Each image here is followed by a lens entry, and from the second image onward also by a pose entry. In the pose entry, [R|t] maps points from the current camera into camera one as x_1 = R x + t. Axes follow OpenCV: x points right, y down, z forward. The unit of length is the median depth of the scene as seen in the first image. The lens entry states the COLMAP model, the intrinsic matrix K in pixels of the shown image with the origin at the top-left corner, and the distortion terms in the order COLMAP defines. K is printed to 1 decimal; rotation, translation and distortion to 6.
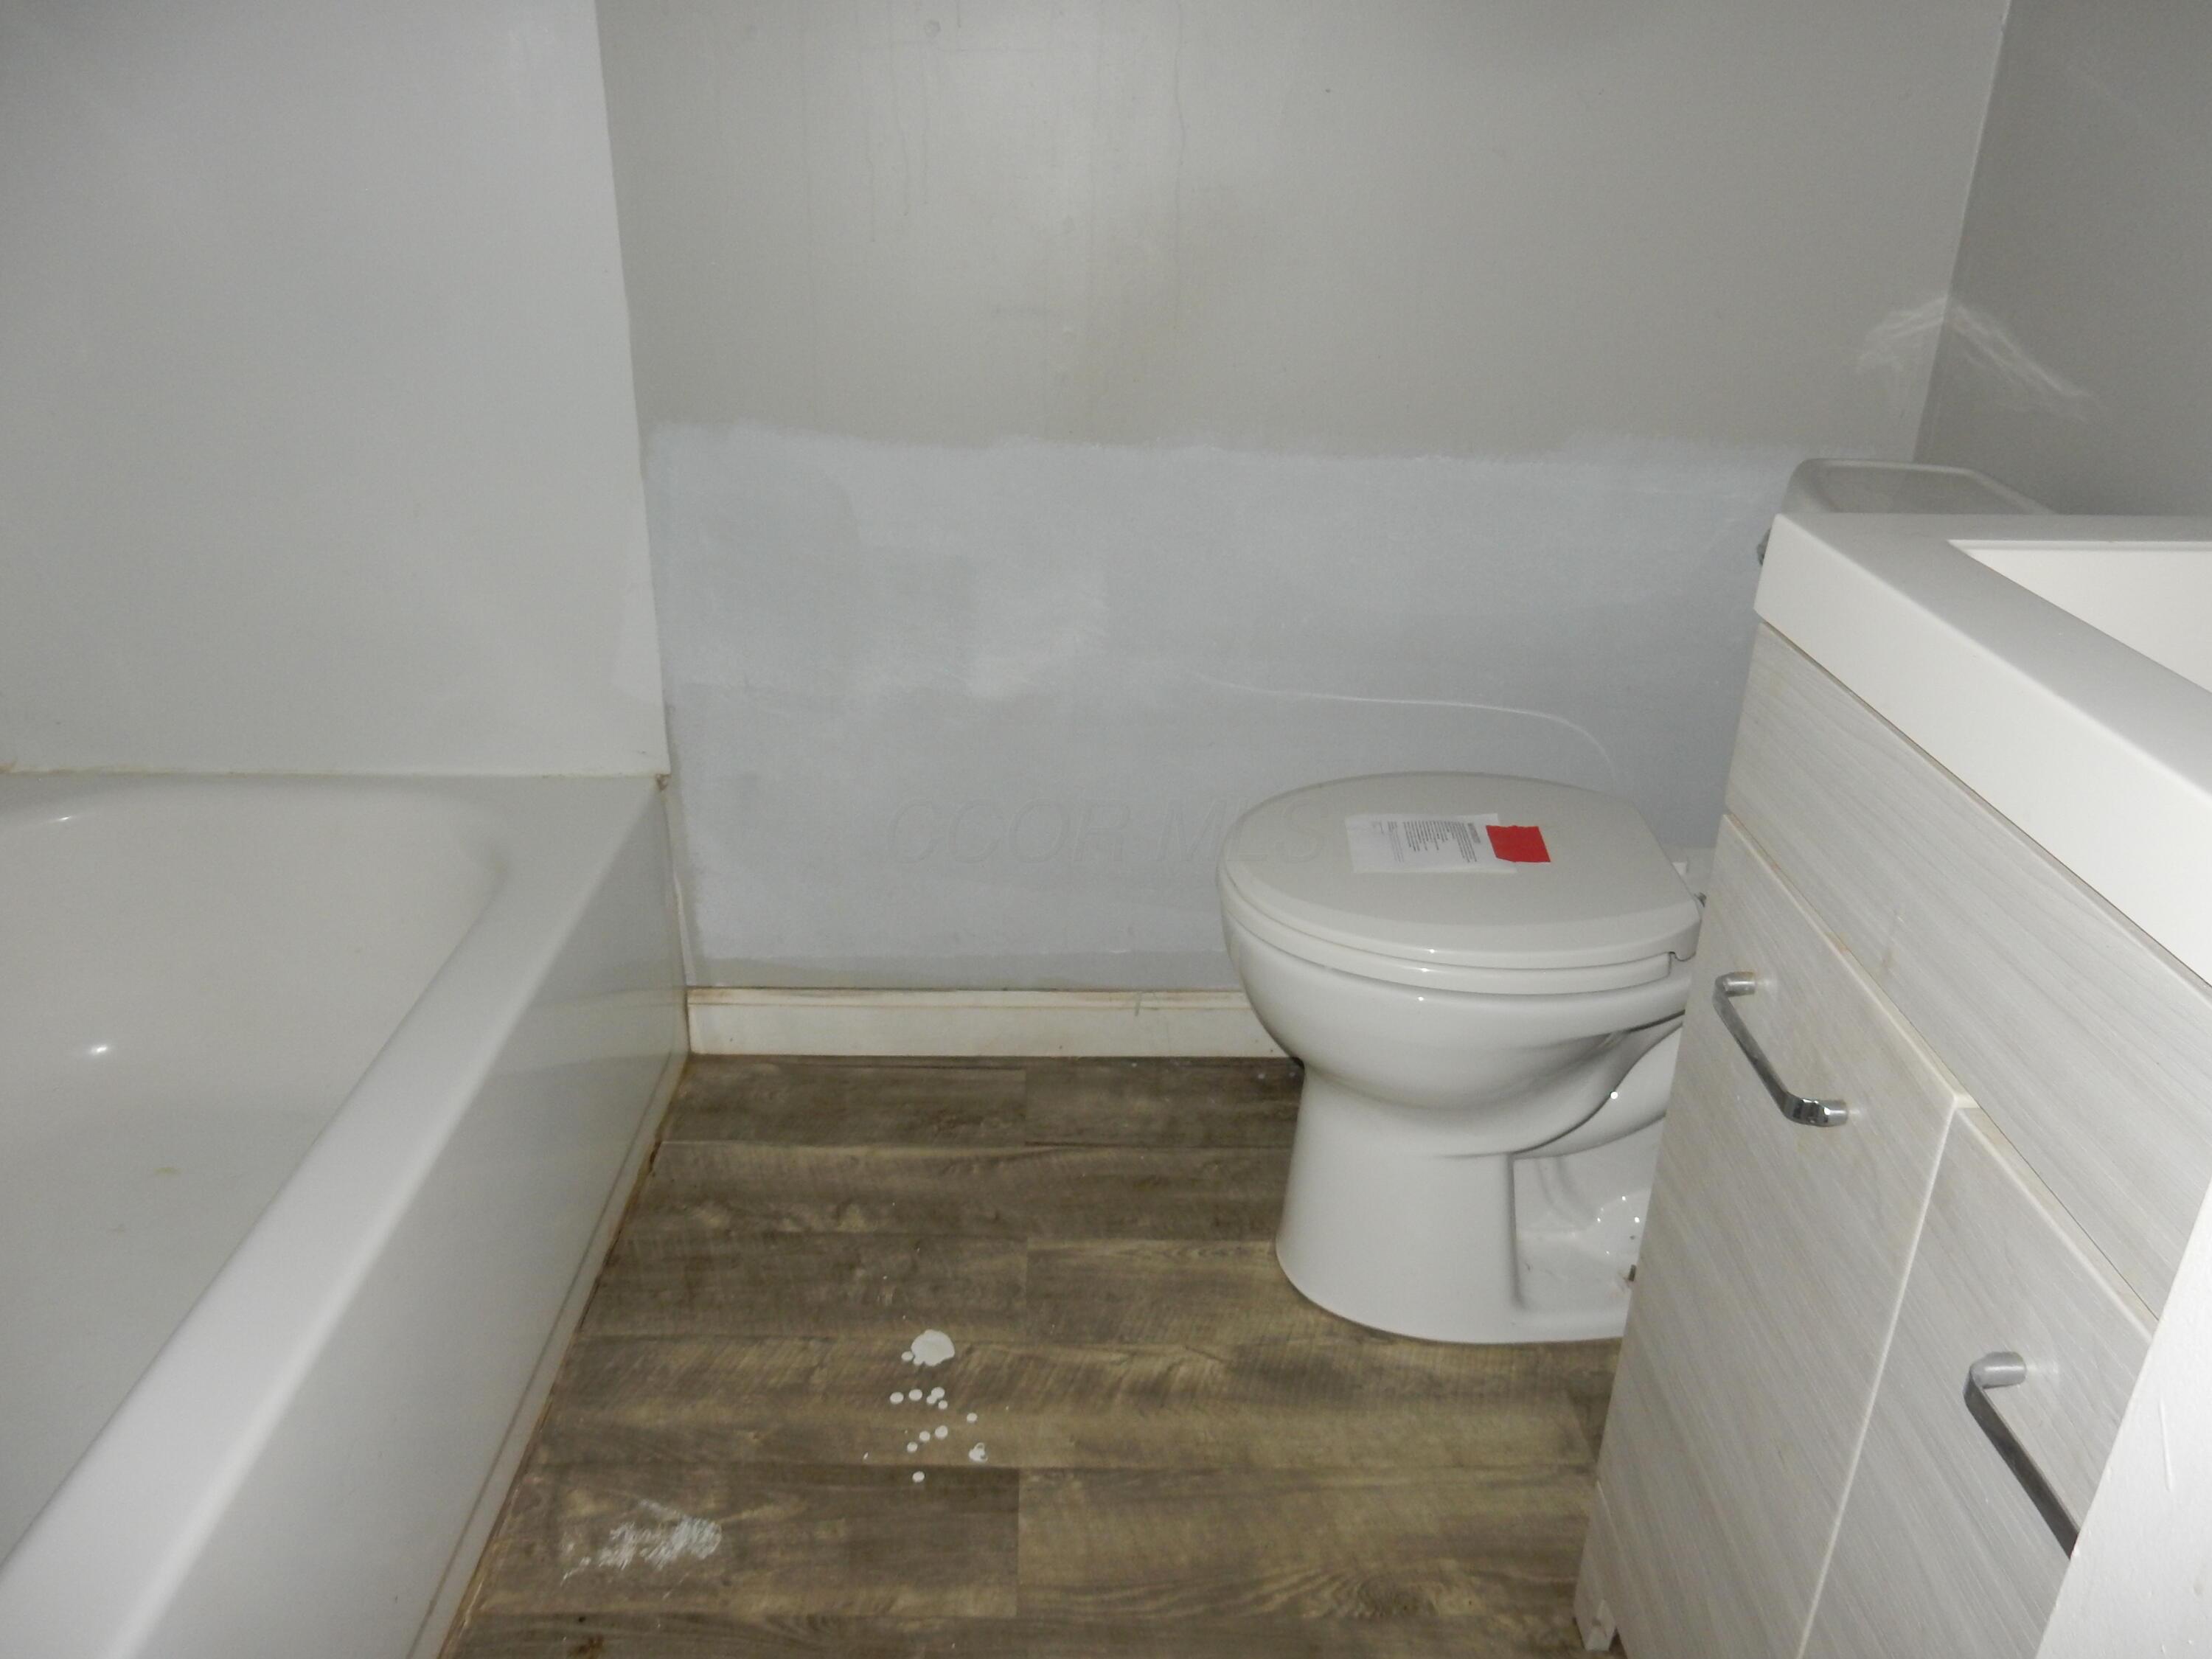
lens RADIAL K [[1635.4, 0, 1093.2], [0, 1635.4, 819.1], [0, 0, 1]] dist [0.022152, -0.002002]
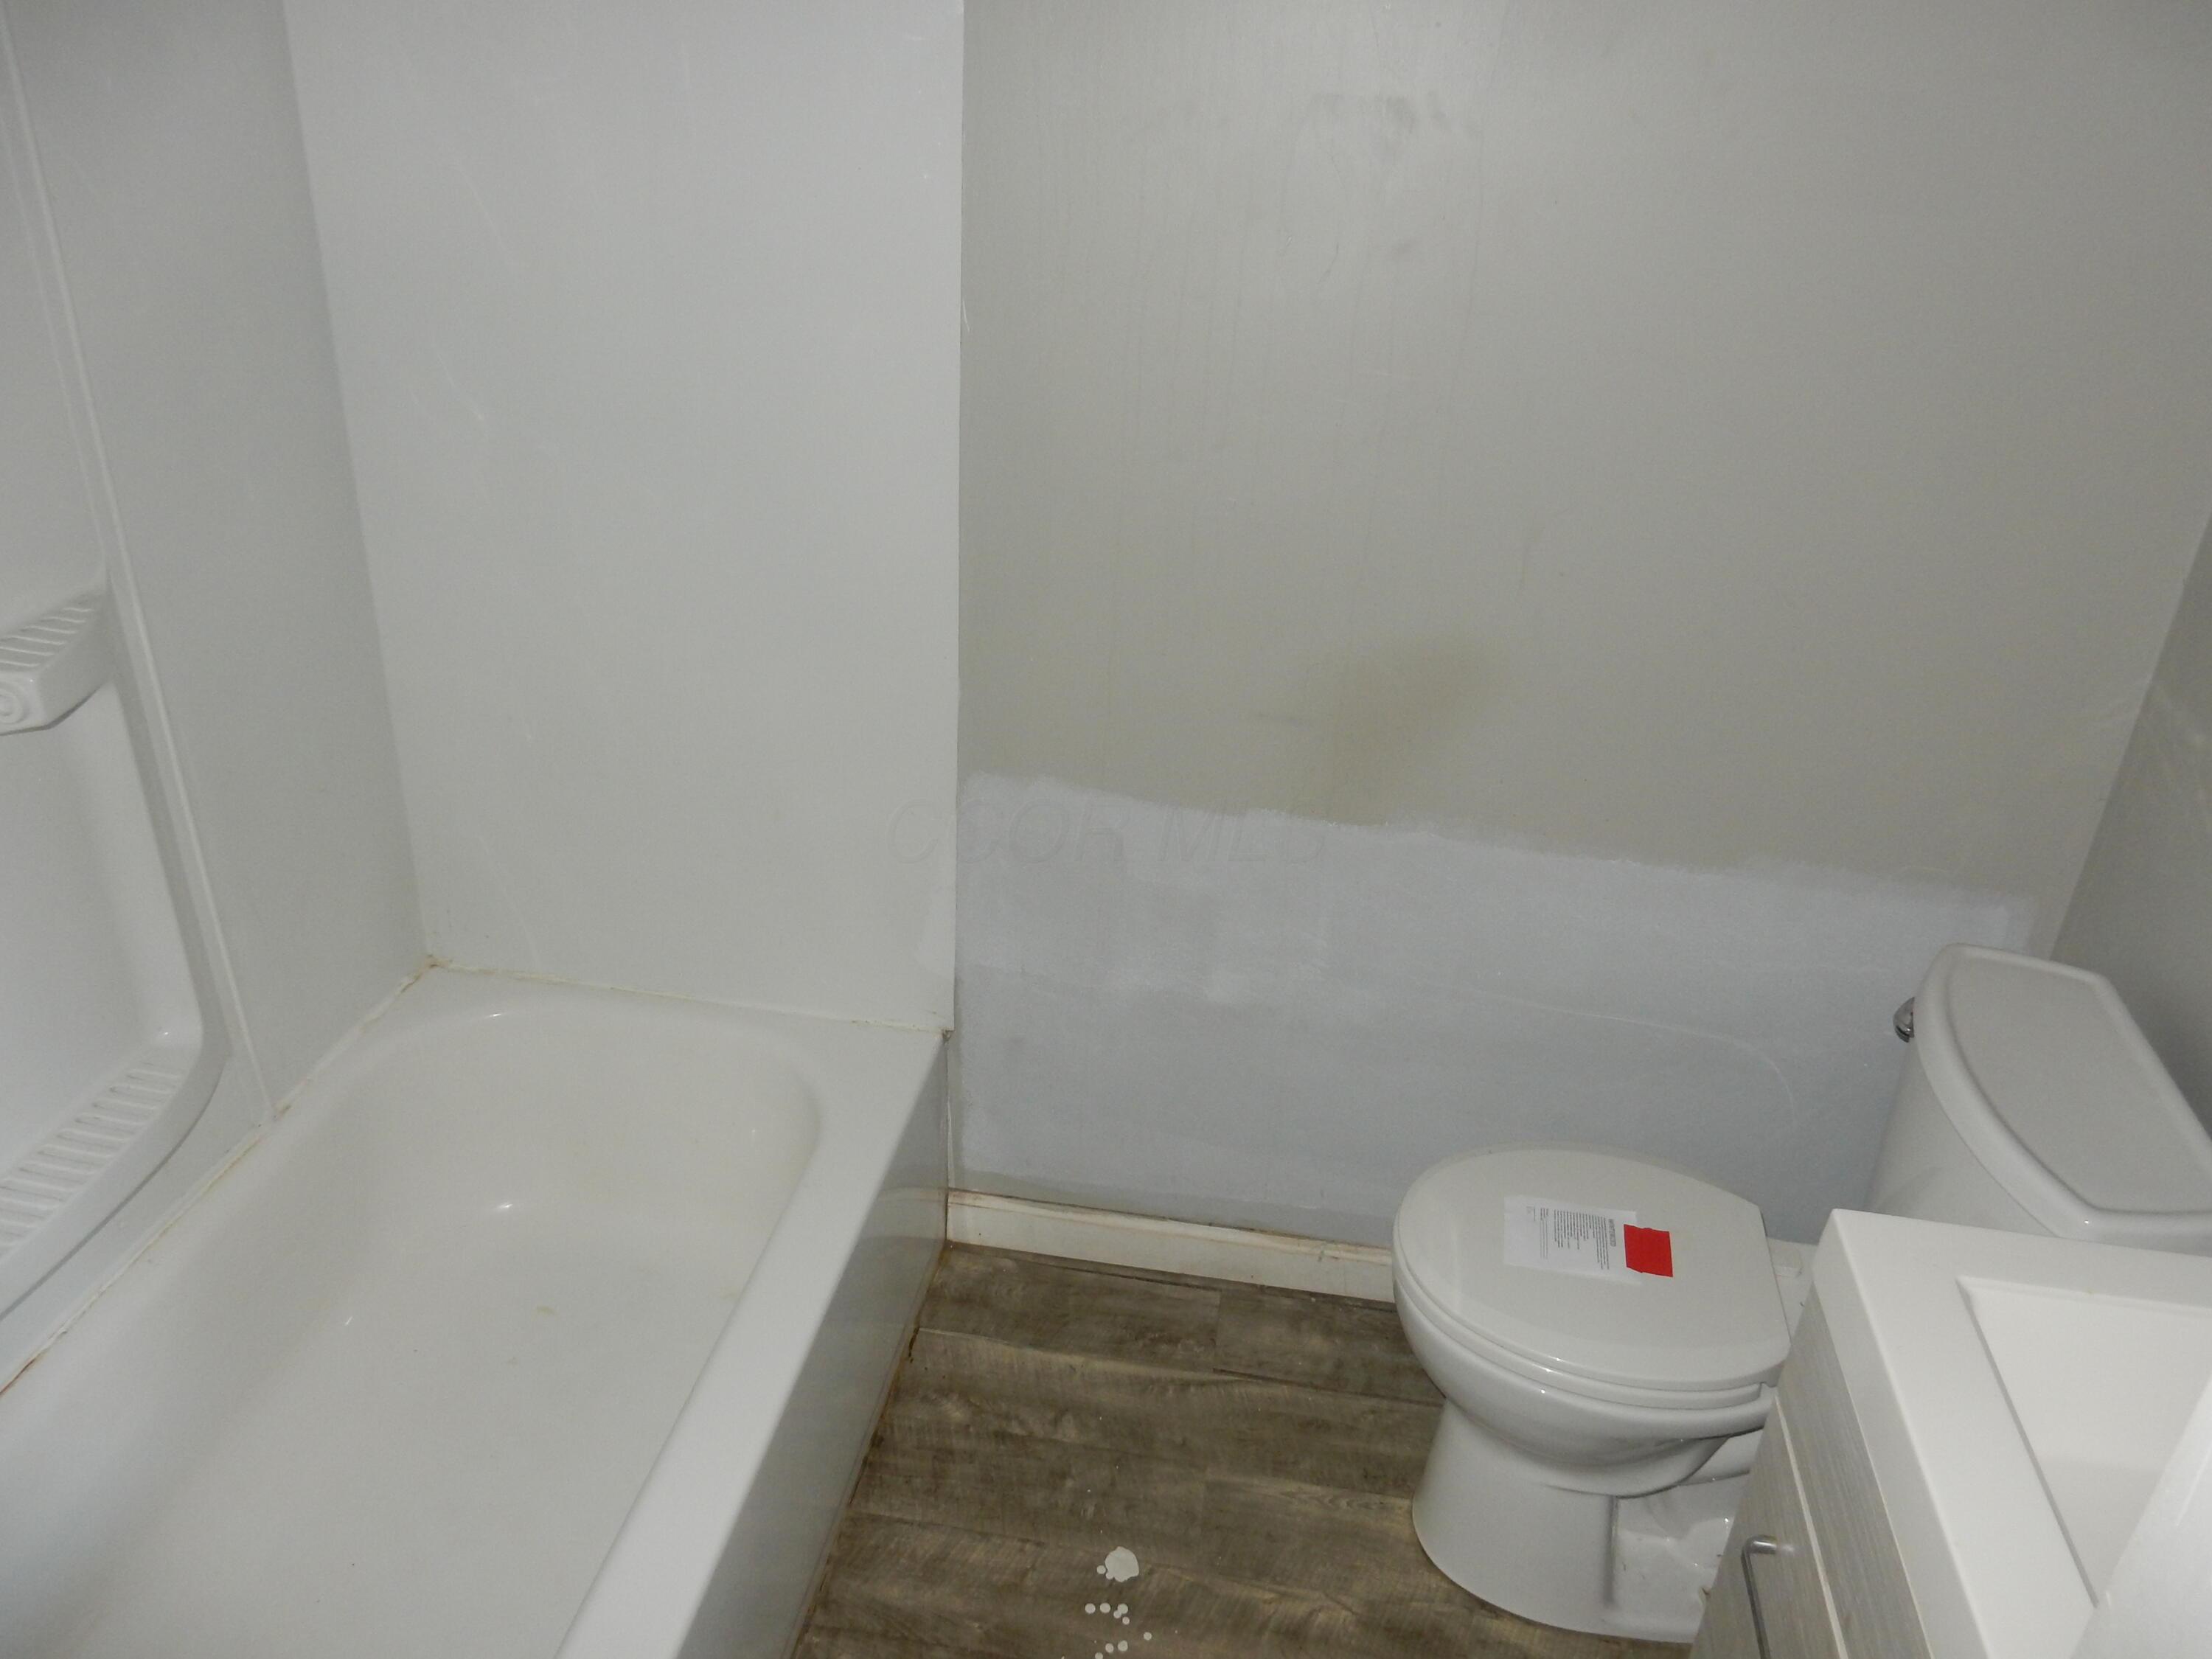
lens RADIAL K [[1635.4, 0, 1109.7], [0, 1635.4, 842.9], [0, 0, 1]] dist [0.022152, -0.002002]
pose [[0.986666, 0.106281, -0.123268, -0.010811], [-0.098768, 0.992949, 0.065555, -0.286712], [0.129366, -0.052506, 0.990206, -0.197789]]
